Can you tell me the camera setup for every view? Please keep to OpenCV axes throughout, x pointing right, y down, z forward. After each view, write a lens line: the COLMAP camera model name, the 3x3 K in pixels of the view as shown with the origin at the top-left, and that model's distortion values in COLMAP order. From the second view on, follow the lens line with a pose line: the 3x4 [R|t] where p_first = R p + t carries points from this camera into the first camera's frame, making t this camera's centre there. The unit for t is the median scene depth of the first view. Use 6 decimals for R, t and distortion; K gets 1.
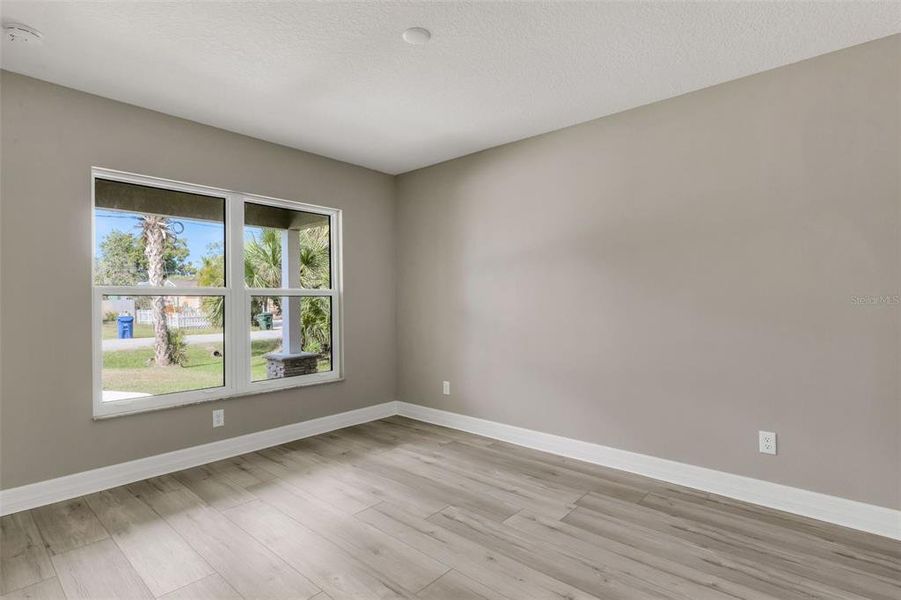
lens RADIAL K [[421.4, 0, 450.5], [0, 421.4, 300.0], [0, 0, 1]] dist [0.005900, -0.000065]
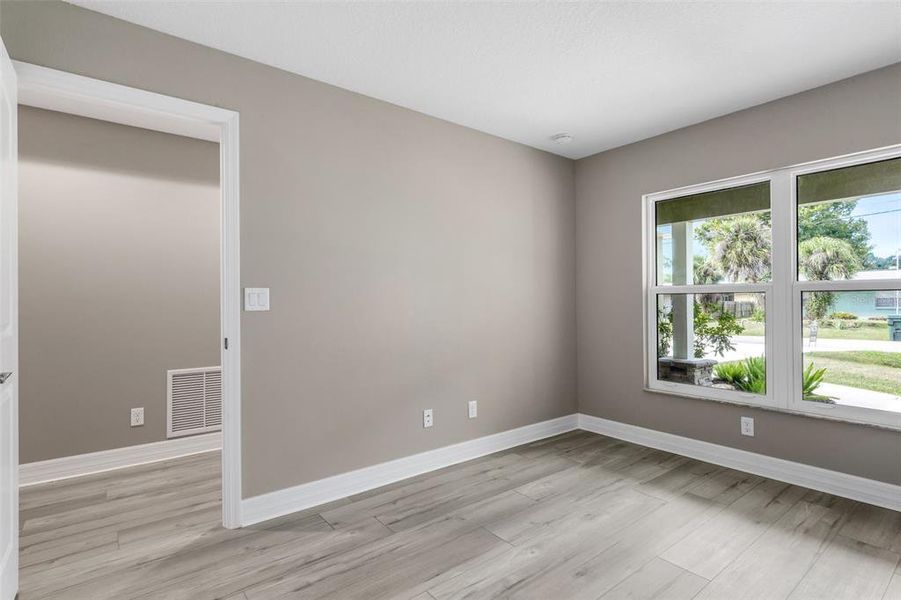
lens RADIAL K [[421.4, 0, 450.5], [0, 421.4, 300.0], [0, 0, 1]] dist [0.005900, -0.000065]
pose [[-0.116363, 0.000090, -0.993207, 0.491829], [0.008004, 0.999968, -0.000848, 0.001726], [0.993175, -0.008048, -0.116360, 0.532504]]
